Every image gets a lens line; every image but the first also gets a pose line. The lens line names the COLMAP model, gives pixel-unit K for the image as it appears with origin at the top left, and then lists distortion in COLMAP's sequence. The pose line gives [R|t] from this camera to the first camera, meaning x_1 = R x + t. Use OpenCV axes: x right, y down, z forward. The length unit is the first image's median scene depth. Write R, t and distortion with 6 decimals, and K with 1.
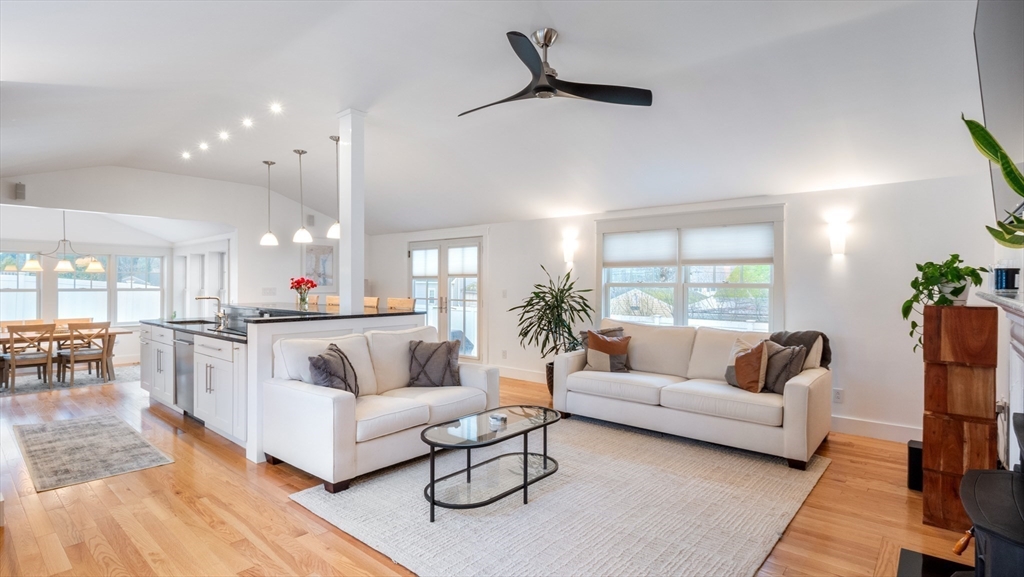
lens RADIAL K [[504.4, 0, 505.0], [0, 504.4, 281.3], [0, 0, 1]] dist [-0.001710, -0.006773]
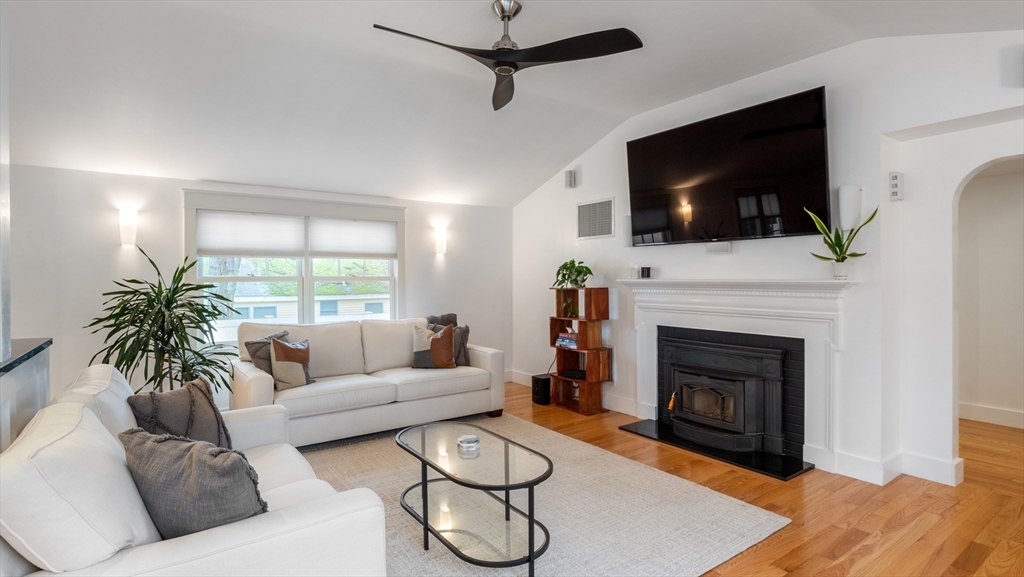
lens RADIAL K [[510.2, 0, 510.4], [0, 510.2, 277.8], [0, 0, 1]] dist [0.001401, -0.001105]
pose [[0.227011, -0.004493, 0.973882, -0.346946], [0.002203, 0.999989, 0.004100, 0.001978], [-0.973890, 0.001215, 0.227018, 0.325005]]
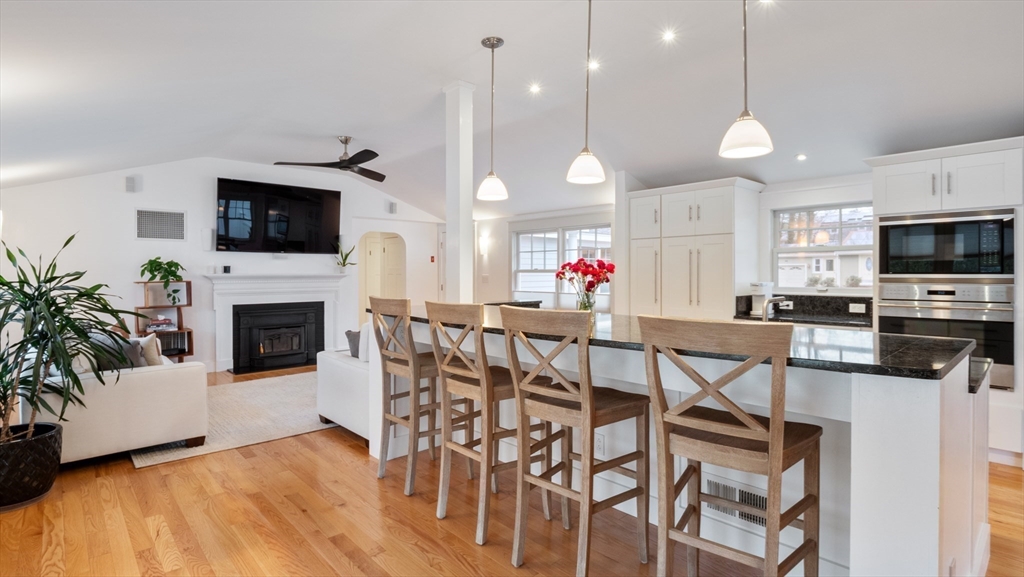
lens RADIAL K [[504.4, 0, 505.0], [0, 504.4, 281.3], [0, 0, 1]] dist [-0.001710, -0.006773]
pose [[-0.993435, -0.002786, 0.114366, -0.300774], [-0.001137, 0.999895, 0.014481, 0.005859], [-0.114394, 0.014256, -0.993333, 1.151152]]
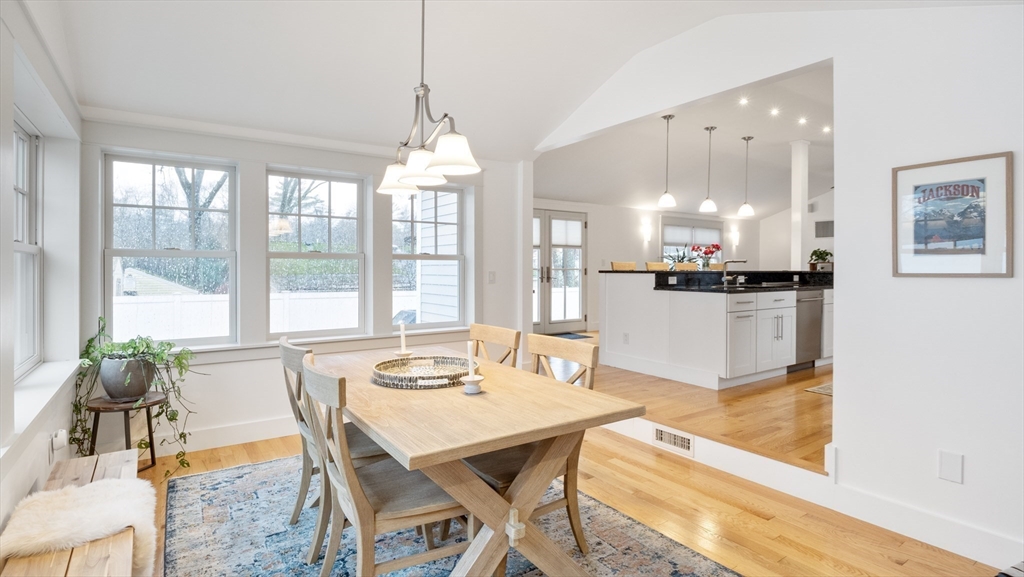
lens RADIAL K [[506.6, 0, 510.0], [0, 506.6, 272.1], [0, 0, 1]] dist [-0.000964, -0.007801]
pose [[0.237584, -0.009033, 0.971325, -1.226081], [-0.004642, 0.999935, 0.010435, 0.034105], [-0.971356, -0.006988, 0.237527, 0.903324]]
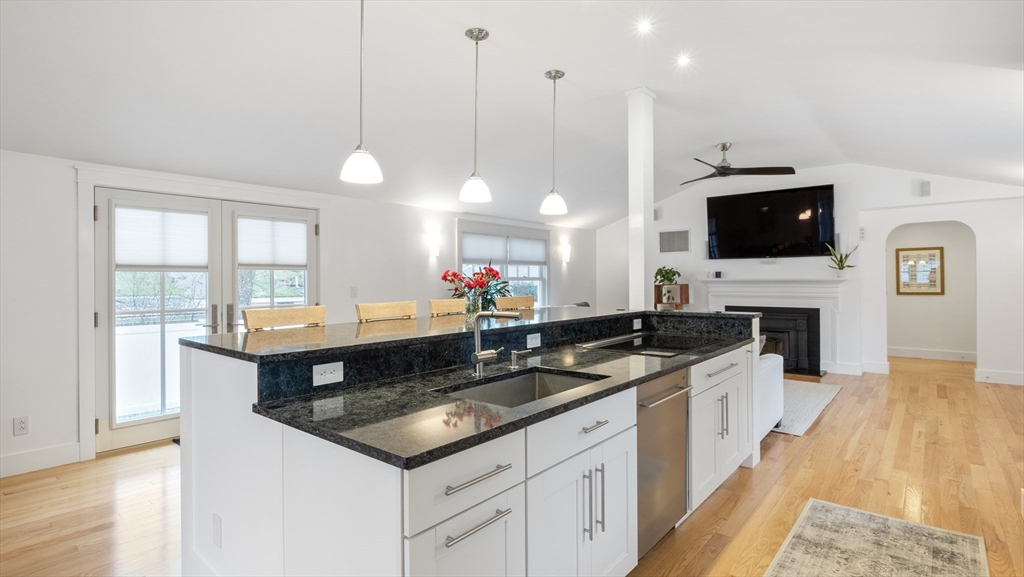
lens RADIAL K [[502.1, 0, 510.5], [0, 502.1, 277.2], [0, 0, 1]] dist [-0.001032, -0.006344]
pose [[-0.022838, 0.001686, 0.999738, -0.736948], [0.003578, 0.999992, -0.001605, 0.003668], [-0.999733, 0.003541, -0.022844, 0.762613]]
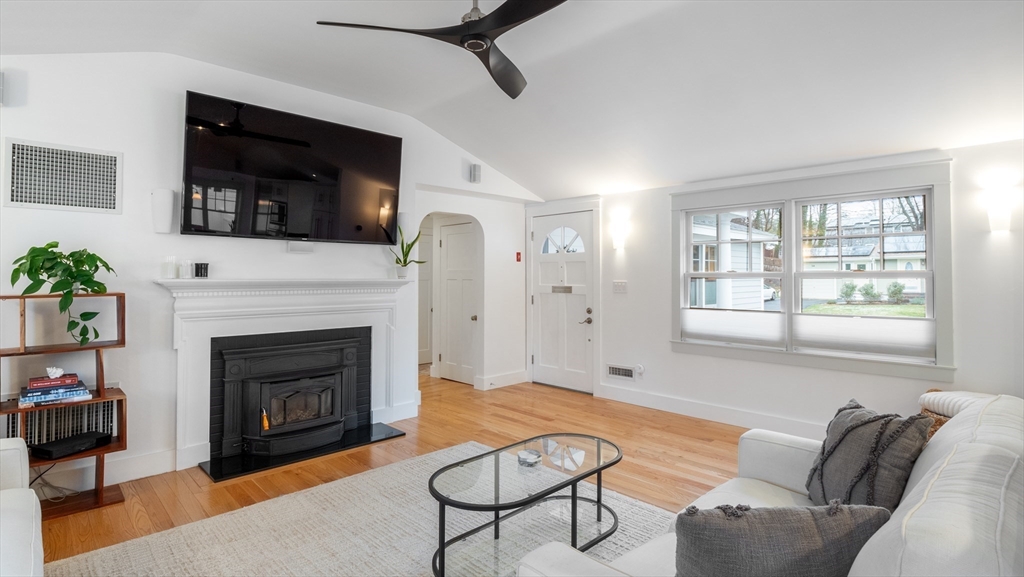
lens RADIAL K [[501.2, 0, 500.5], [0, 501.2, 271.6], [0, 0, 1]] dist [-0.002087, -0.009120]
pose [[-0.996196, -0.001794, 0.087124, -0.018036], [-0.003107, 0.999884, -0.014934, 0.005712], [-0.087087, -0.015148, -0.996086, 0.747063]]
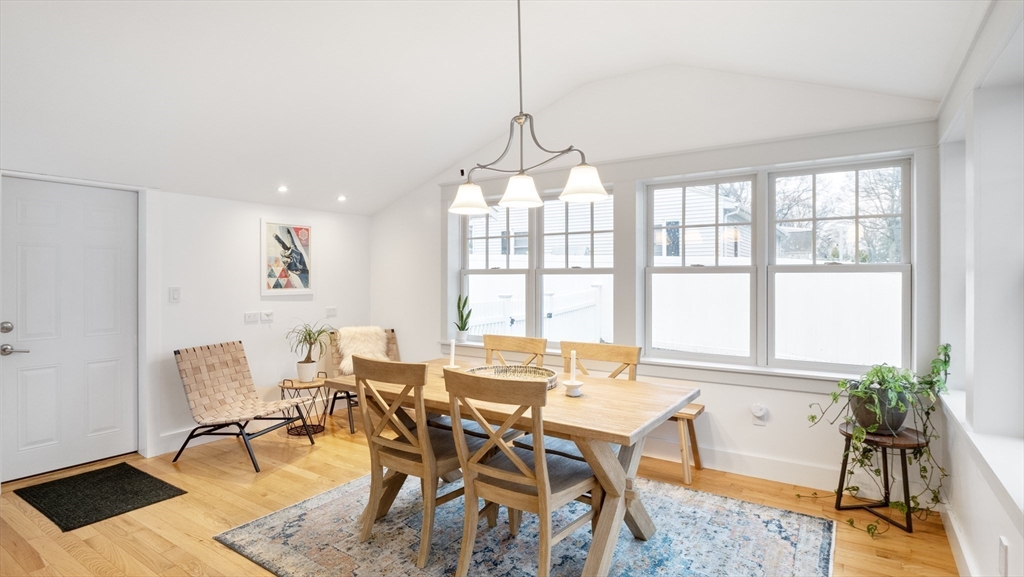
lens RADIAL K [[523.0, 0, 511.2], [0, 523.0, 281.1], [0, 0, 1]] dist [-0.001975, -0.000568]
pose [[0.134023, 0.000992, -0.990978, -0.547258], [0.004434, 0.999989, 0.001600, 0.030746], [0.990968, -0.004608, 0.134017, 0.984154]]
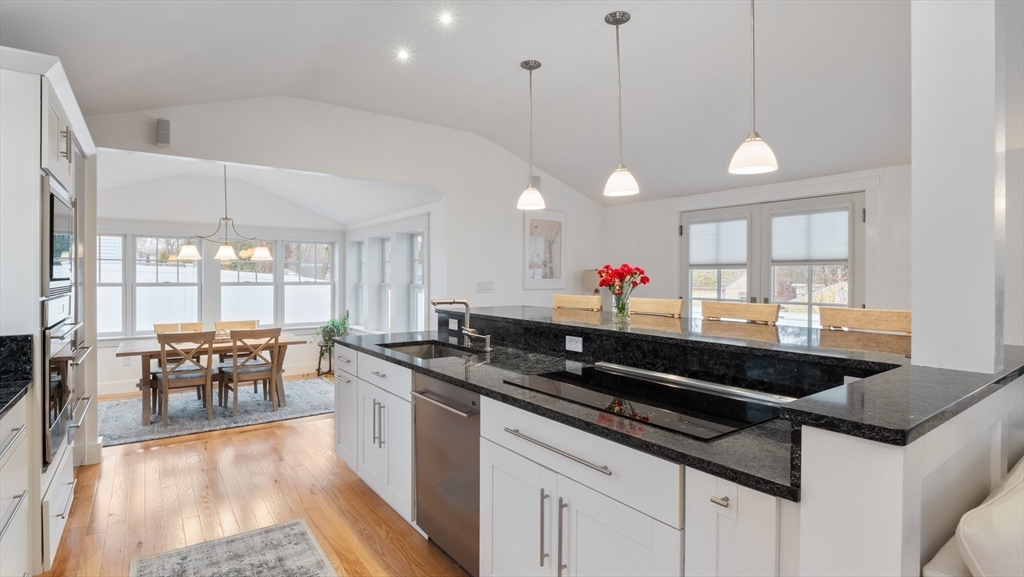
lens RADIAL K [[500.4, 0, 507.0], [0, 500.4, 276.7], [0, 0, 1]] dist [-0.001661, -0.000666]
pose [[0.976425, -0.000926, -0.215855, -0.316579], [0.002366, 0.999977, 0.006415, 0.001458], [0.215844, -0.006775, 0.976404, 0.372312]]
